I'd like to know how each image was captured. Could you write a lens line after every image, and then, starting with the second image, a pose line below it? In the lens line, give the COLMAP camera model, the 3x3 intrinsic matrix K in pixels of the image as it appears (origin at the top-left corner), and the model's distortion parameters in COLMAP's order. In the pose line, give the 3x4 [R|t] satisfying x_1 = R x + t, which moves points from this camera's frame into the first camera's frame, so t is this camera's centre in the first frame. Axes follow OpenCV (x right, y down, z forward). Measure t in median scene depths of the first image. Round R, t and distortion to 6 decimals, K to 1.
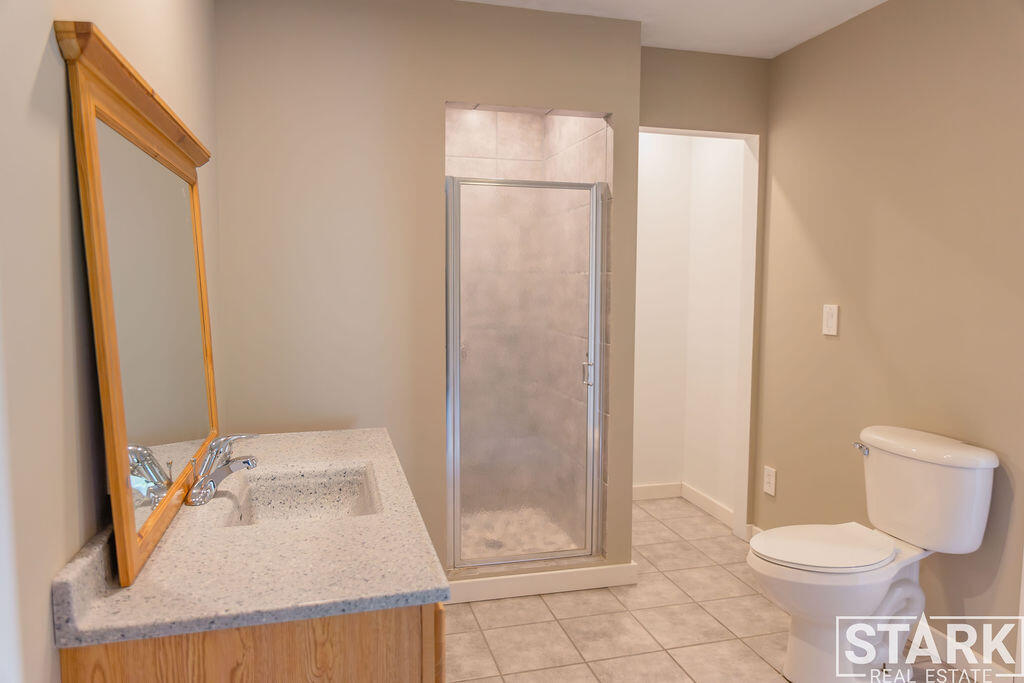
lens RADIAL K [[684.5, 0, 508.5], [0, 684.5, 341.3], [0, 0, 1]] dist [-0.002351, -0.002410]
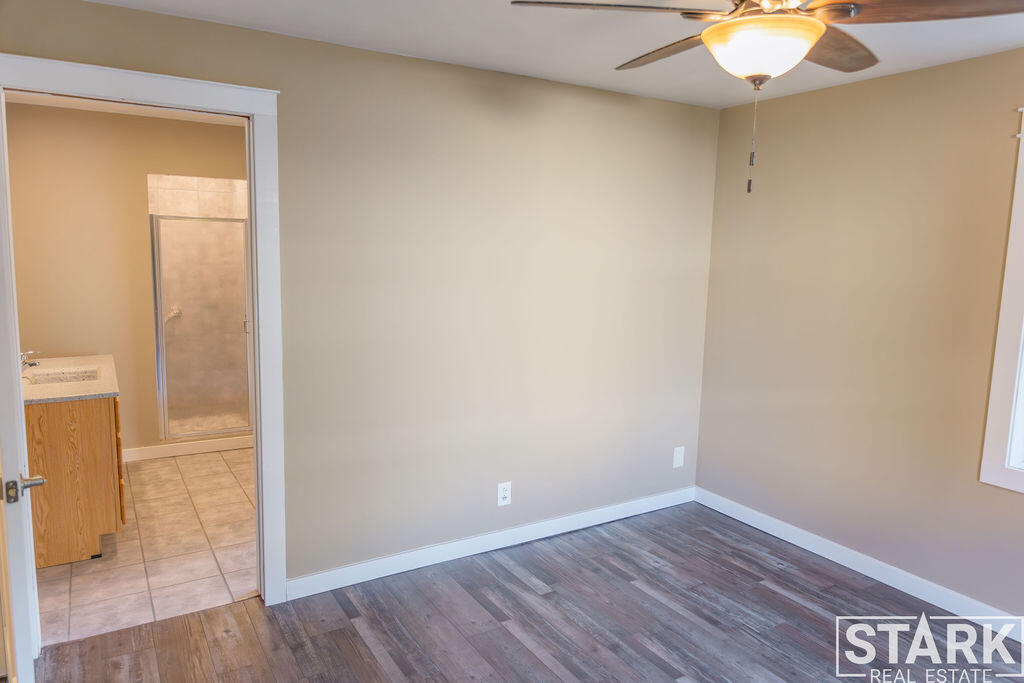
lens RADIAL K [[684.5, 0, 510.8], [0, 684.5, 339.4], [0, 0, 1]] dist [-0.002351, -0.002410]
pose [[0.958254, -0.019327, 0.285263, 0.300691], [0.004033, 0.998527, 0.054105, -0.013541], [-0.285888, -0.050696, 0.956921, -1.000954]]
